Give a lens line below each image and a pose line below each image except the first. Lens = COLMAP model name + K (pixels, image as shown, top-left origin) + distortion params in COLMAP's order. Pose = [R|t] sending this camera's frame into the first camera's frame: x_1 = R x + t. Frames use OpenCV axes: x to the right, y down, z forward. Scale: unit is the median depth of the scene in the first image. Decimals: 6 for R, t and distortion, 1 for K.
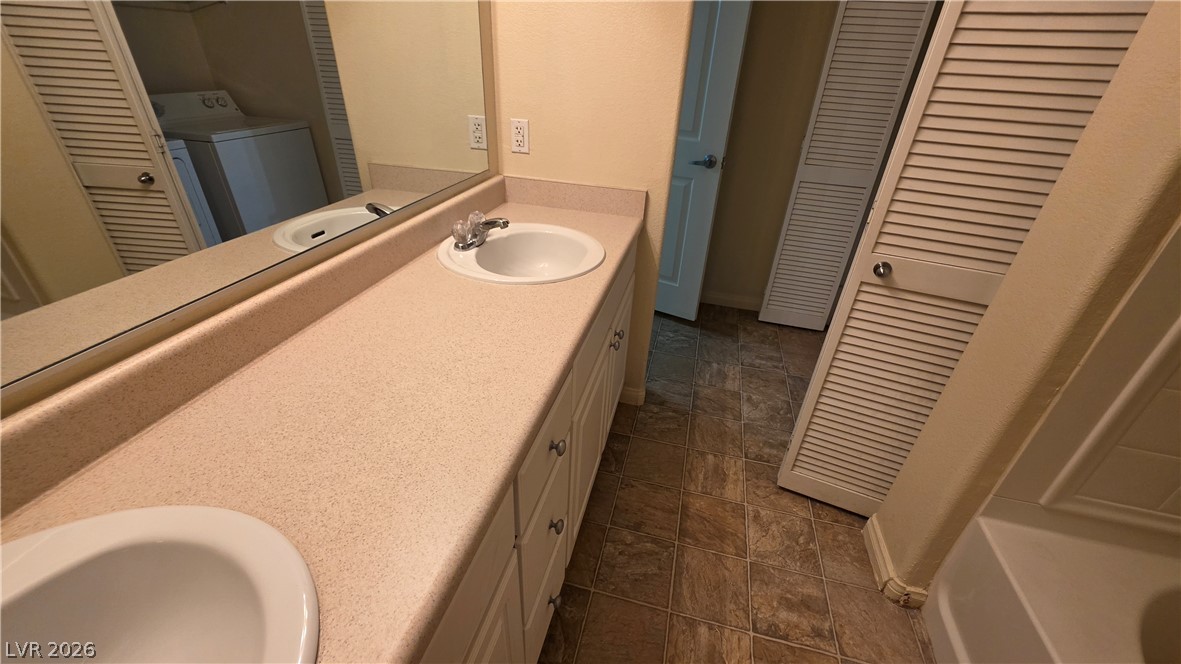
lens RADIAL K [[471.7, 0, 590.5], [0, 471.7, 332.0], [0, 0, 1]] dist [0.000571, 0.000424]
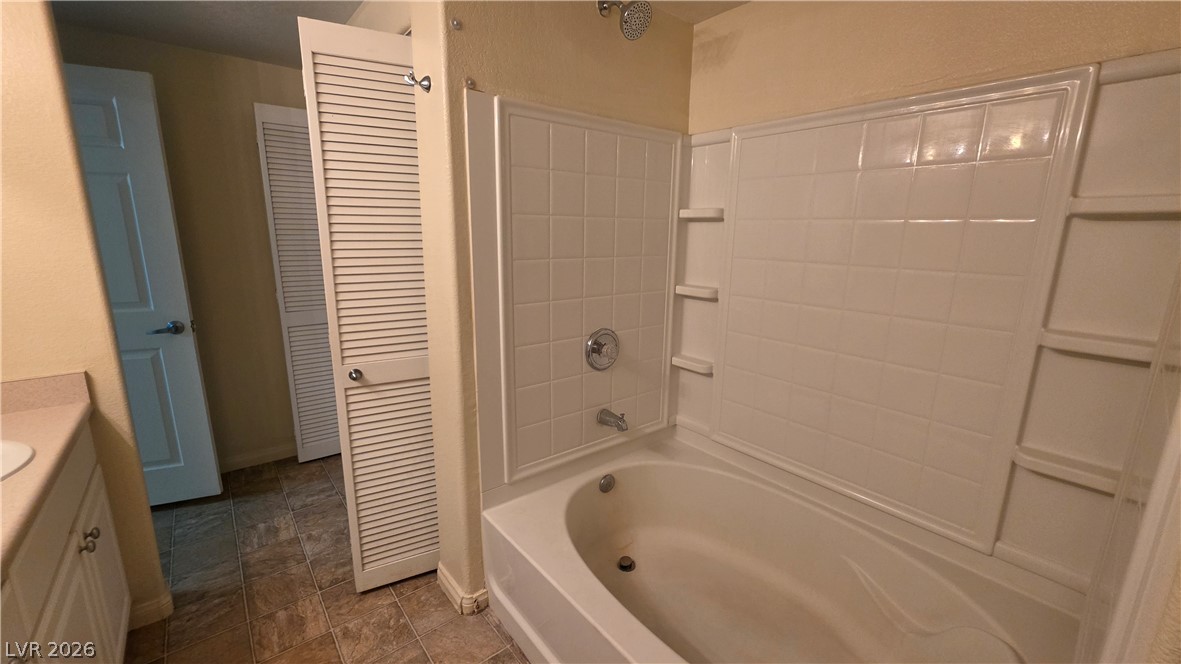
lens RADIAL K [[471.7, 0, 590.5], [0, 471.7, 332.0], [0, 0, 1]] dist [-0.003820, 0.000197]
pose [[0.590741, -0.207651, 0.779683, 0.006958], [0.420137, 0.904143, -0.077526, 0.099745], [-0.688847, 0.373372, 0.621356, -0.225262]]
